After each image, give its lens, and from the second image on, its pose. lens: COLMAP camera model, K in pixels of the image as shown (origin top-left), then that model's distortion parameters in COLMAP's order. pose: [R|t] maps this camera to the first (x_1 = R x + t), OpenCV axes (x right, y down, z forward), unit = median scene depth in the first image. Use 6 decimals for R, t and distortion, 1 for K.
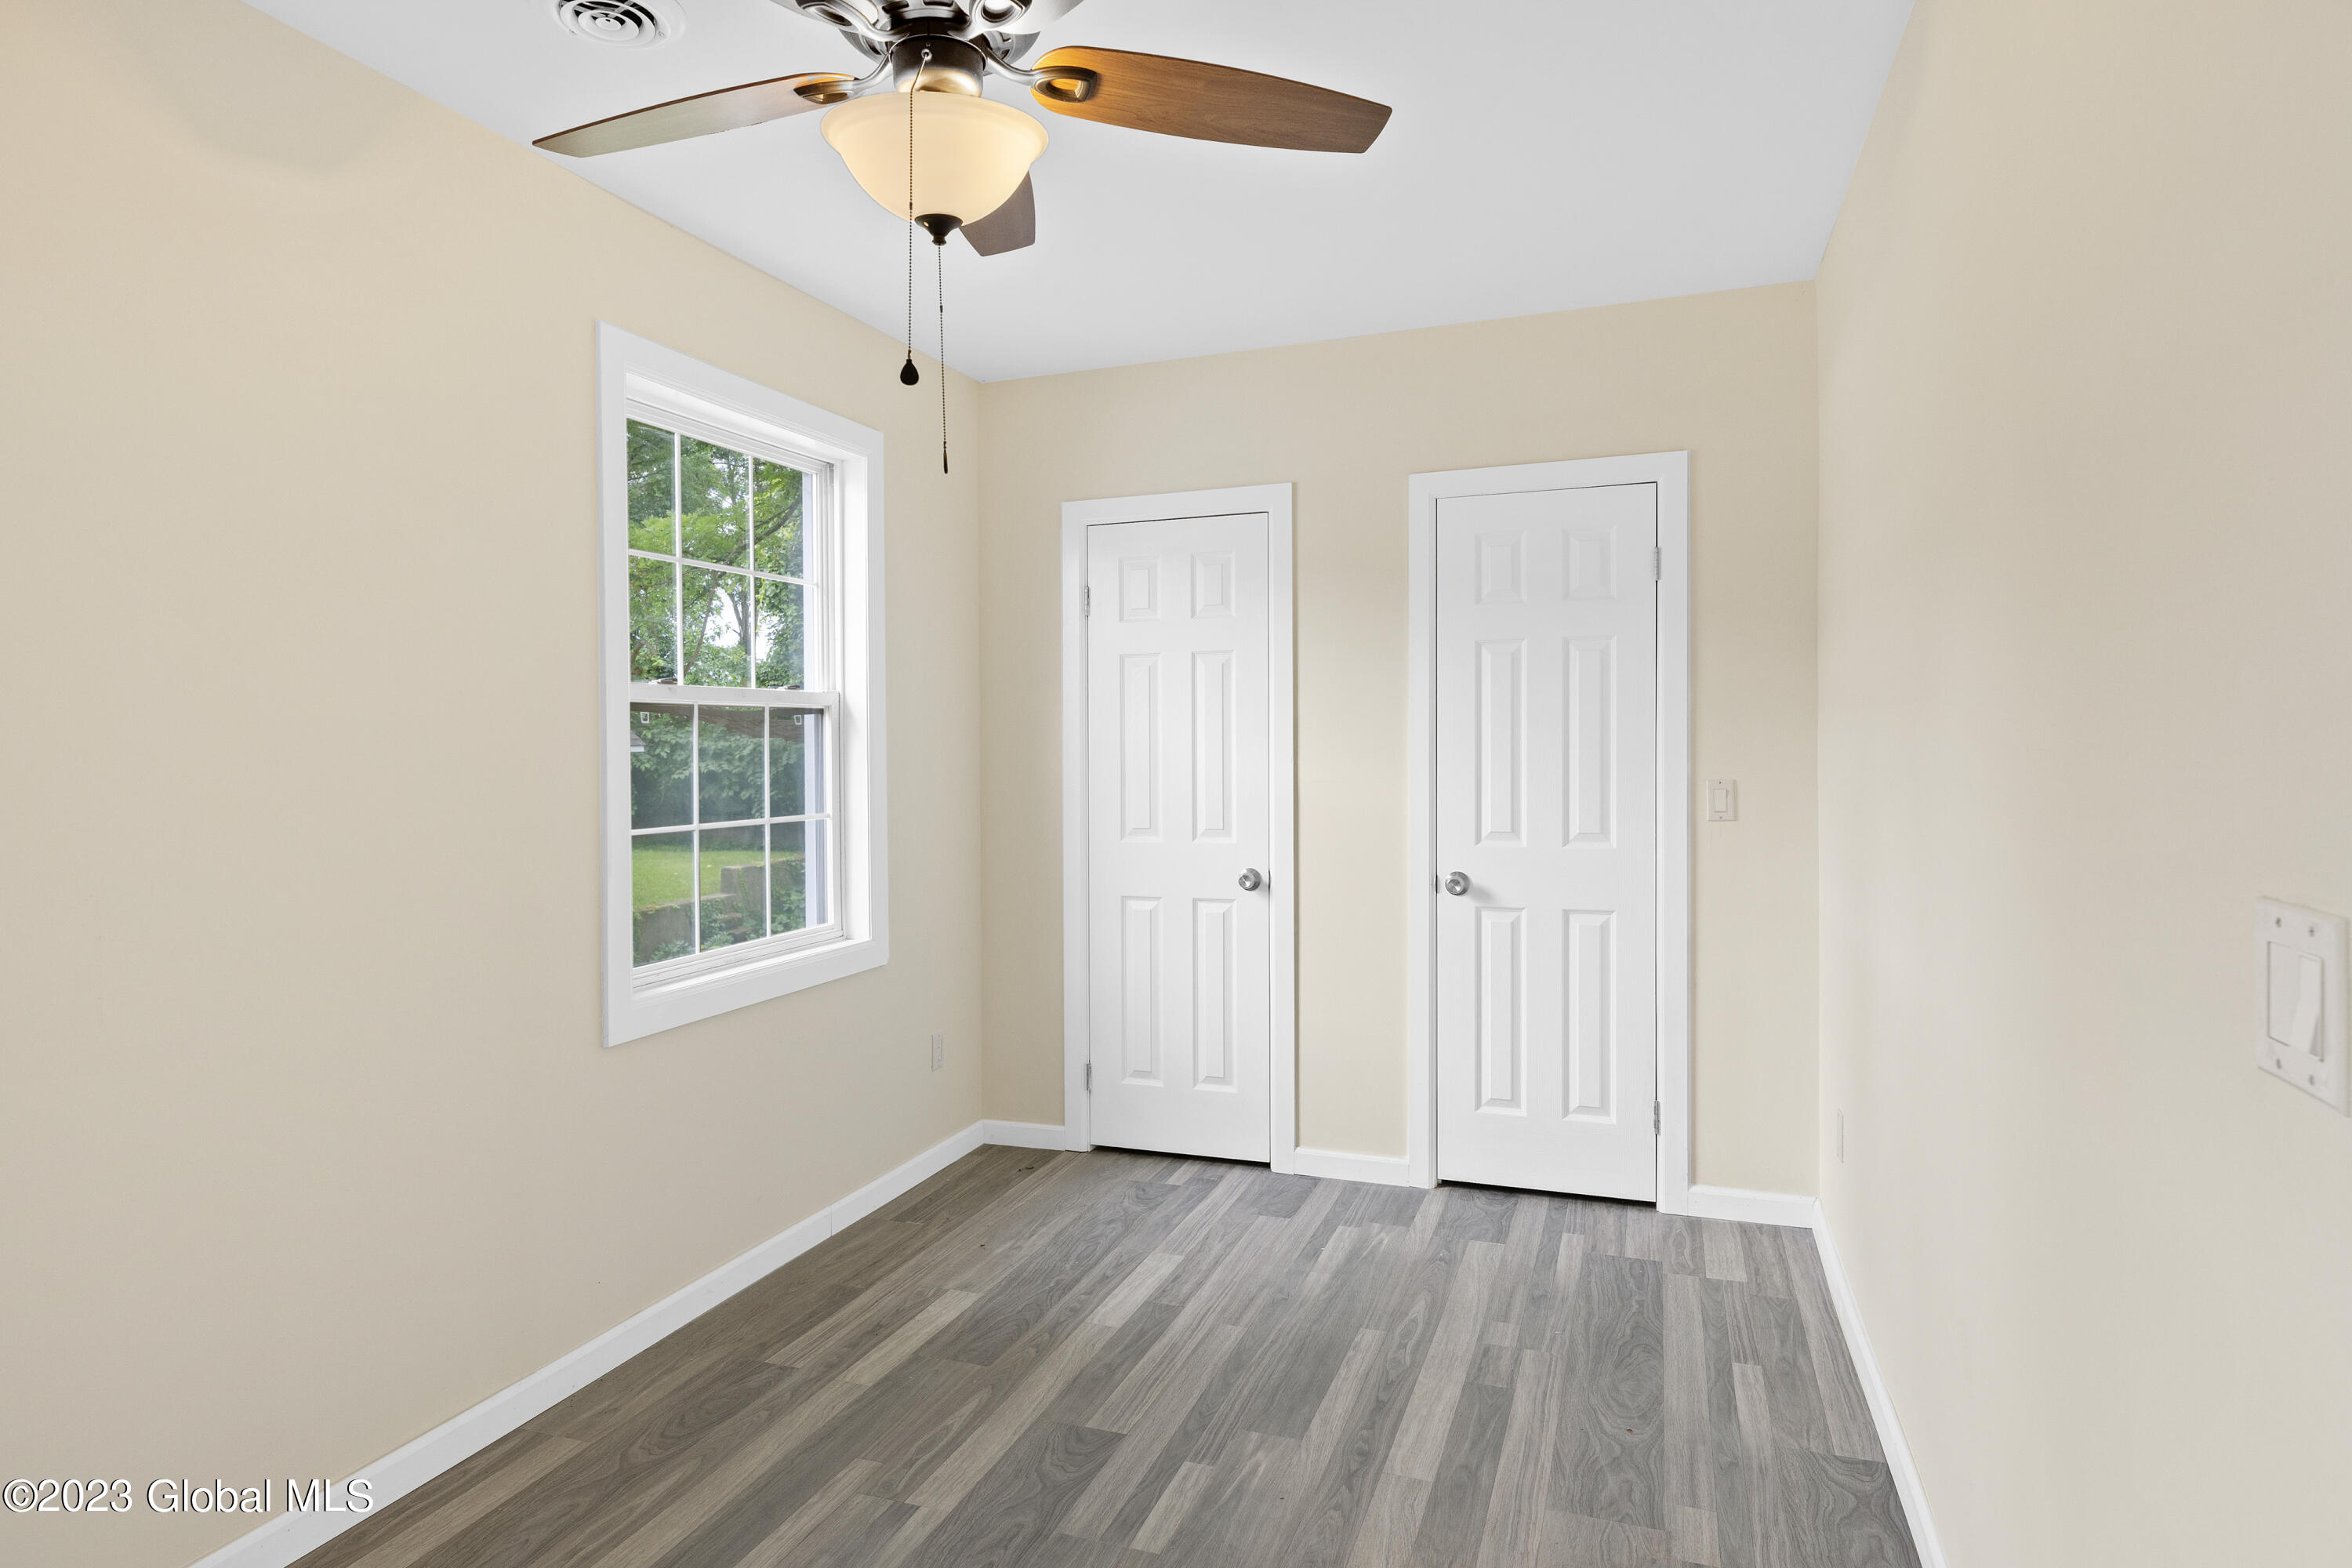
lens RADIAL K [[1317.5, 0, 1189.7], [0, 1317.5, 769.1], [0, 0, 1]] dist [0.011424, -0.002343]
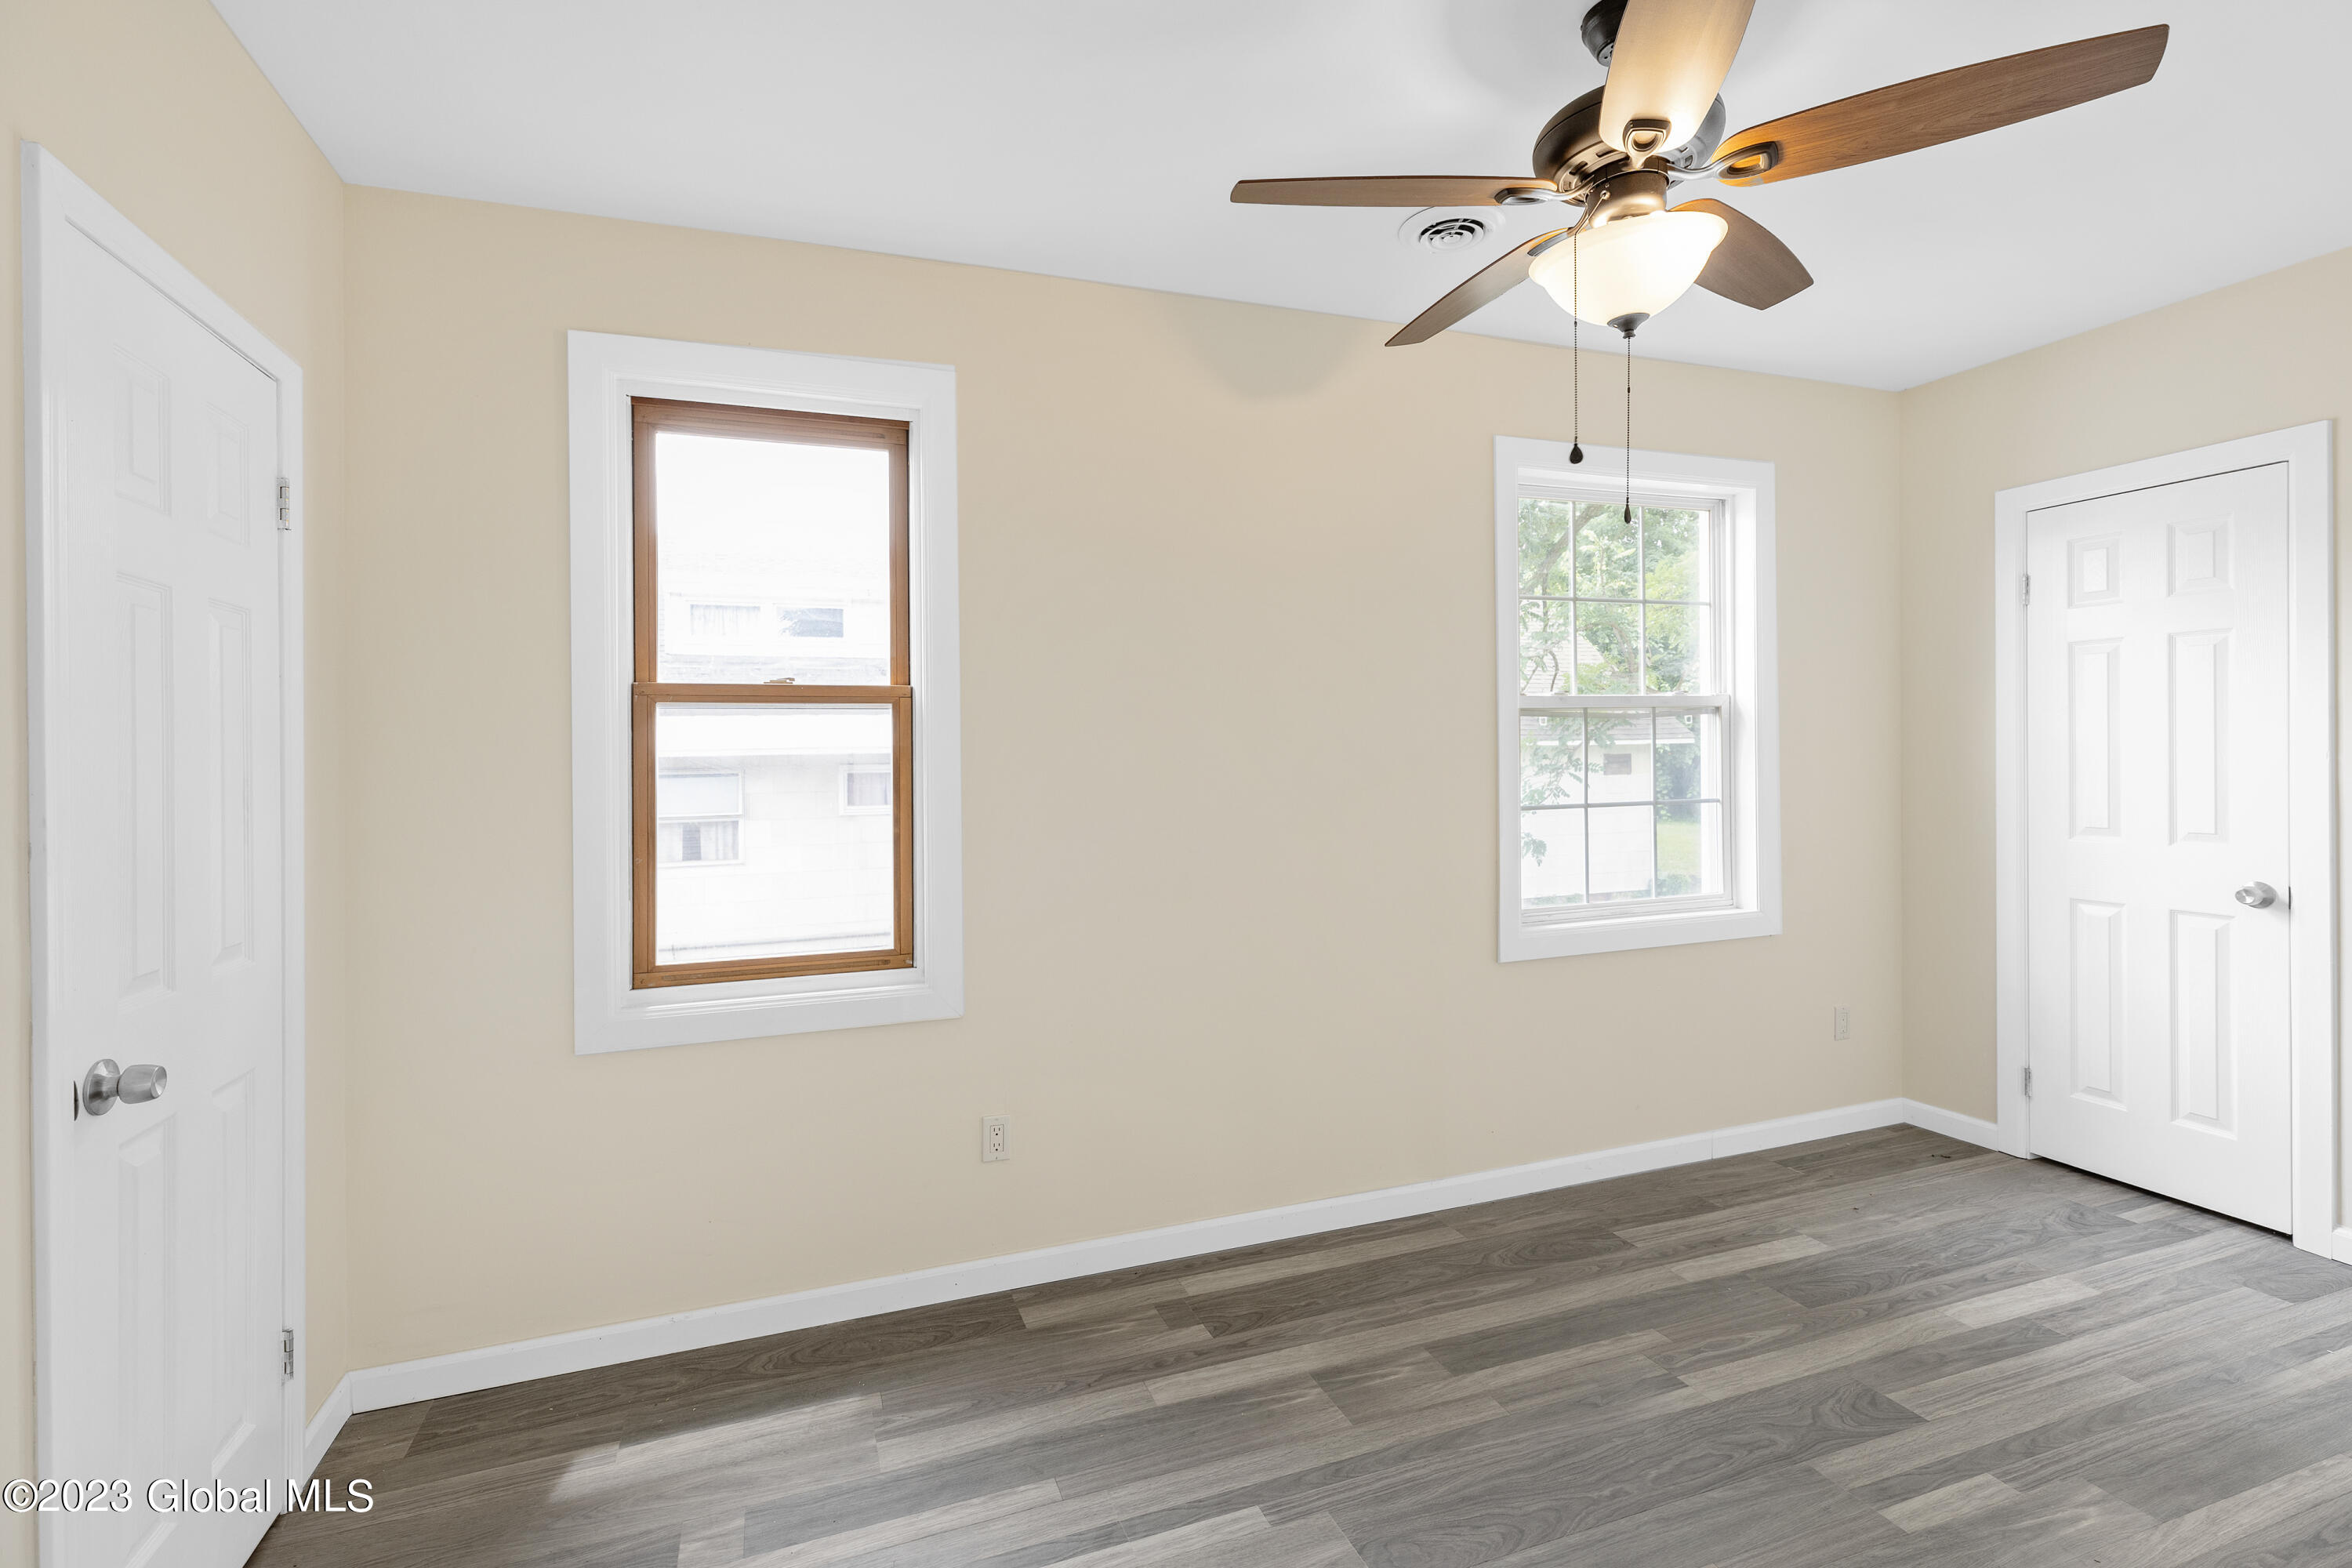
lens RADIAL K [[1065.8, 0, 1162.5], [0, 1065.8, 751.2], [0, 0, 1]] dist [-0.002009, 0.001052]
pose [[0.640958, 0.002466, -0.767572, 0.184041], [-0.006621, 0.999975, -0.002316, -0.004392], [0.767548, 0.006567, 0.640958, 0.019470]]
